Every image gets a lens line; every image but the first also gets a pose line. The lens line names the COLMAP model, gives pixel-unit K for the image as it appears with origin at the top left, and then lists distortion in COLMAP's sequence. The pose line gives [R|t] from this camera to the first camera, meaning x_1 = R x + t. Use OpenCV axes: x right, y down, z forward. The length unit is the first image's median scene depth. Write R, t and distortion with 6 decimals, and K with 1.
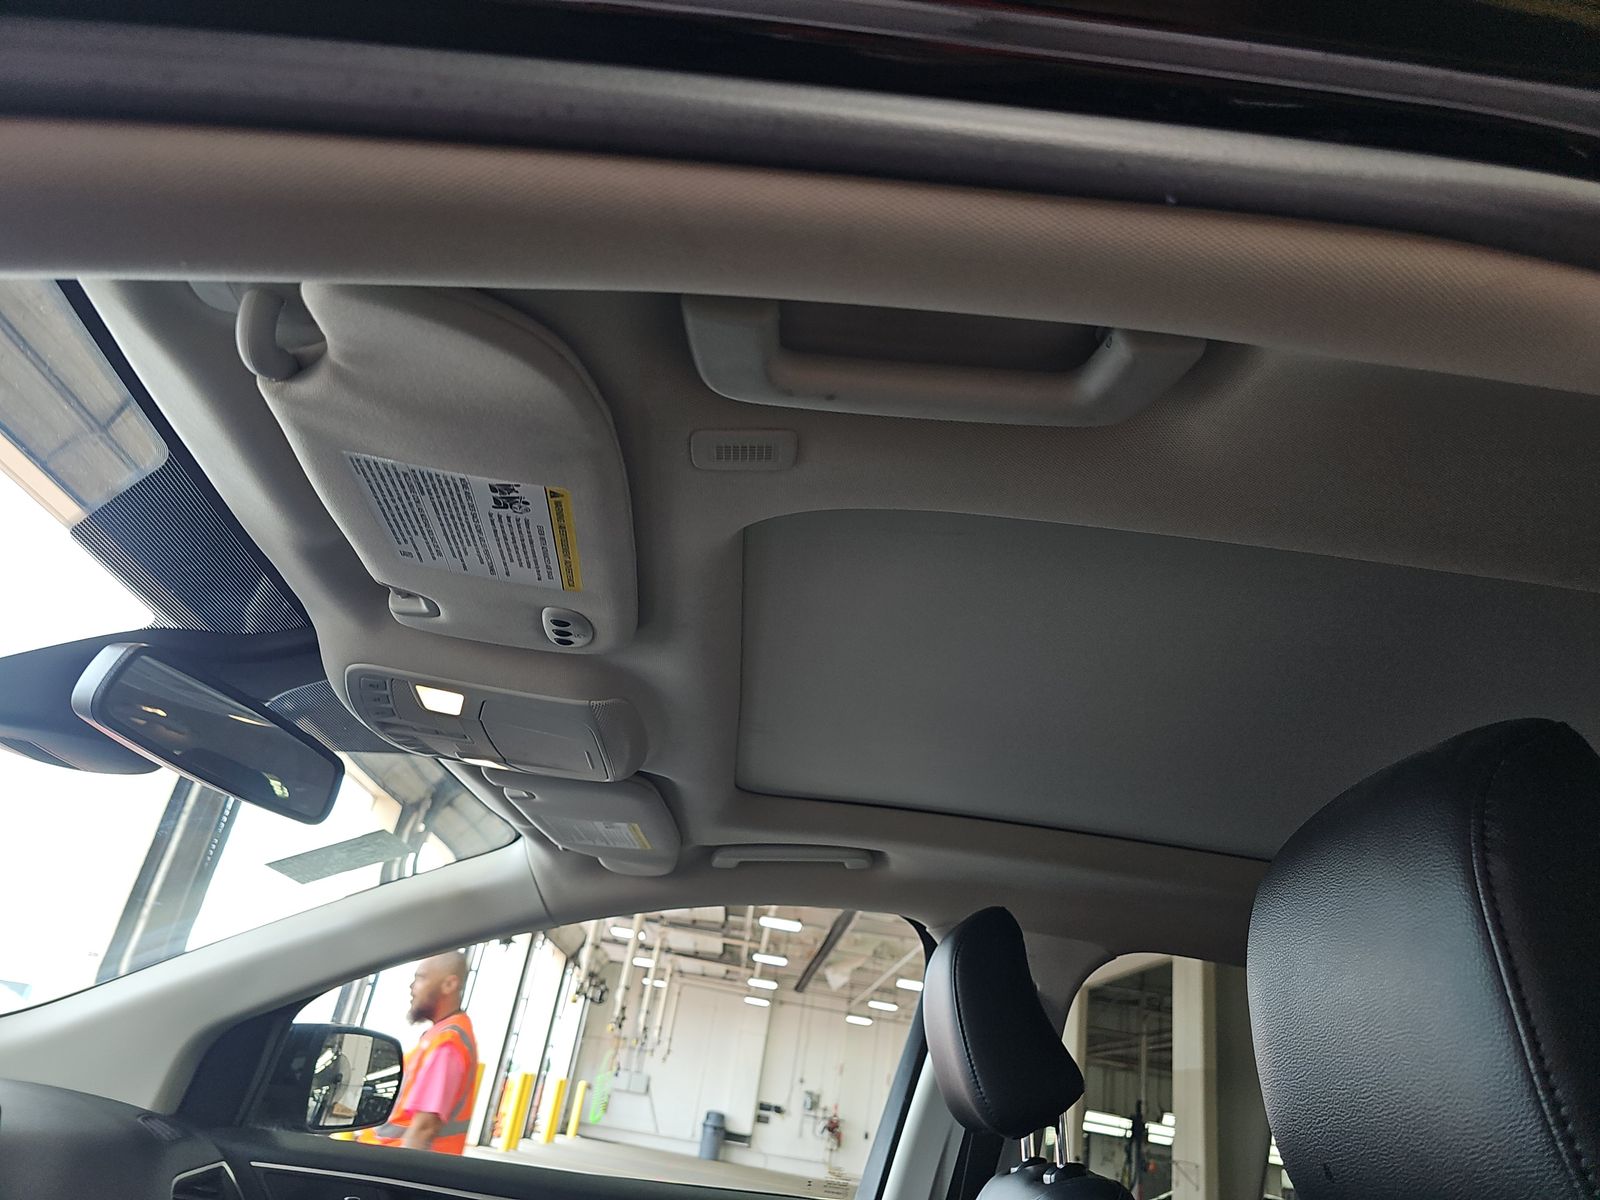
lens RADIAL K [[1110.5, 0, 783.9], [0, 1110.5, 569.2], [0, 0, 1]] dist [0.050606, -0.058106]
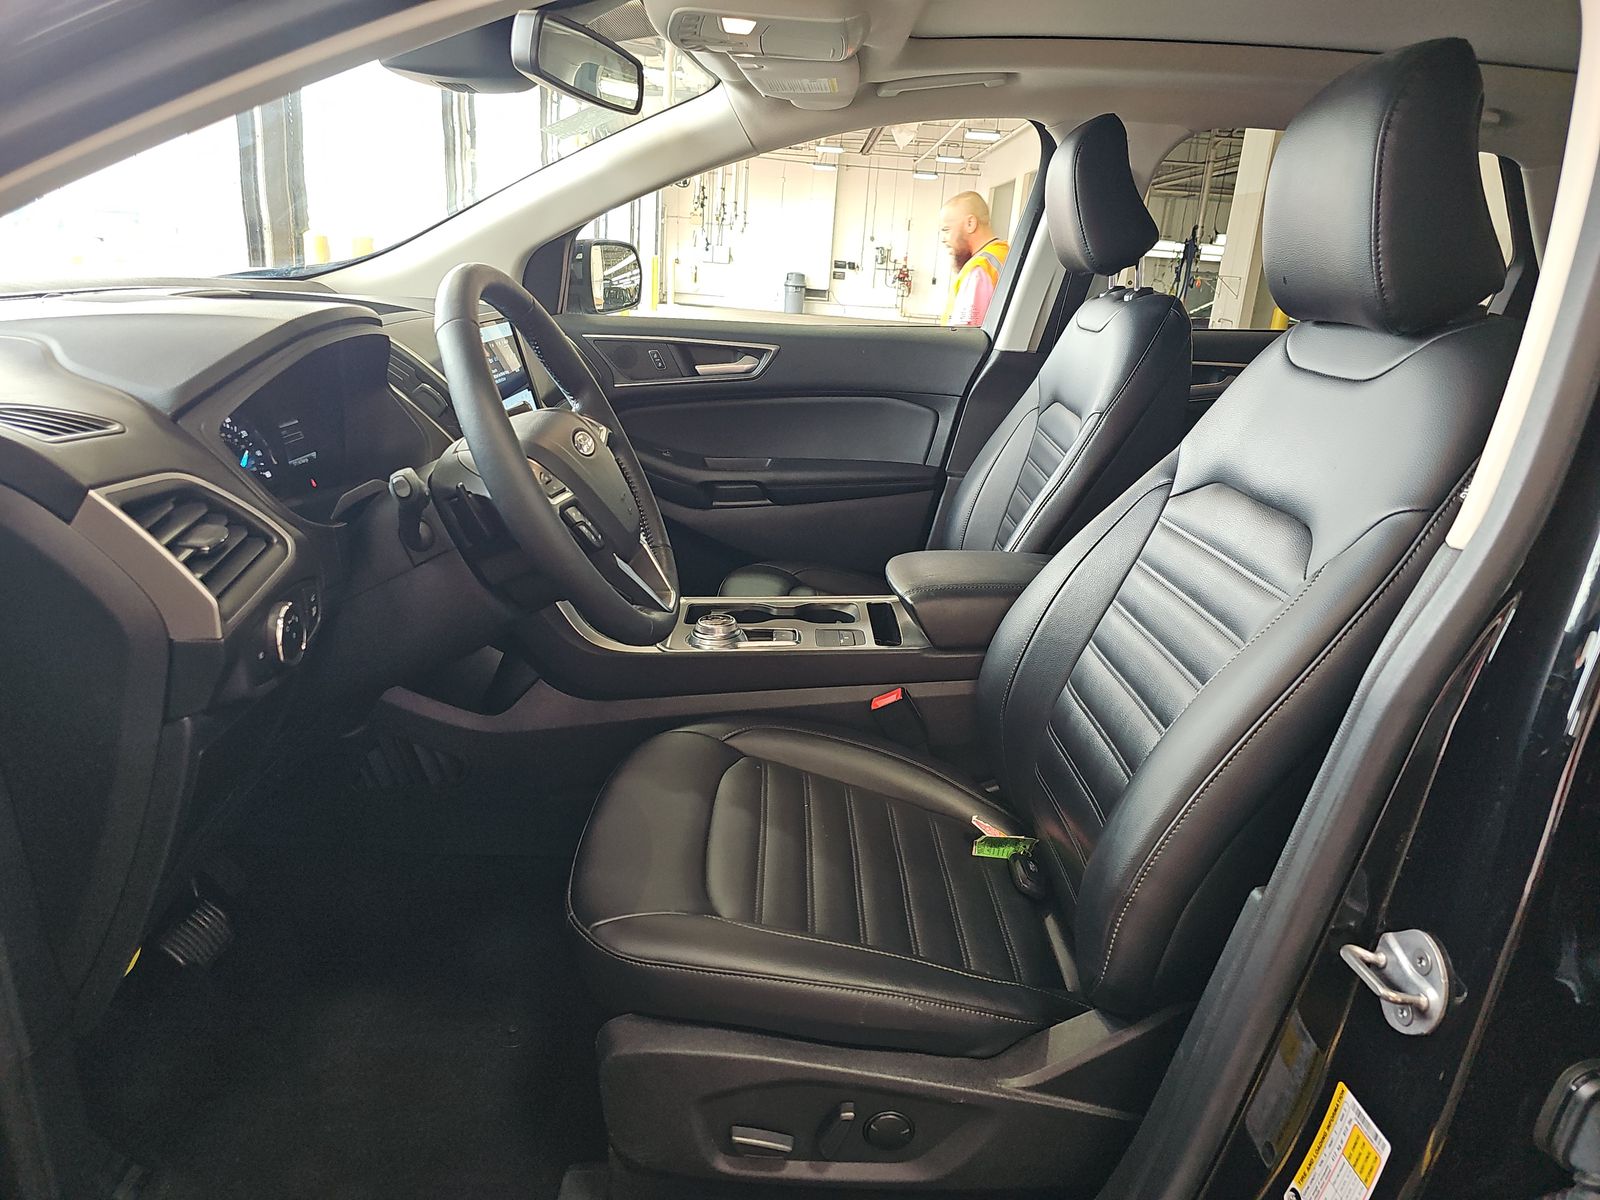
lens RADIAL K [[1110.5, 0, 788.5], [0, 1110.5, 610.3], [0, 0, 1]] dist [0.050606, -0.058106]
pose [[0.995011, -0.064416, -0.076188, -0.079560], [0.099036, 0.730191, 0.676028, -0.130852], [0.012085, -0.680200, 0.732927, -0.243102]]
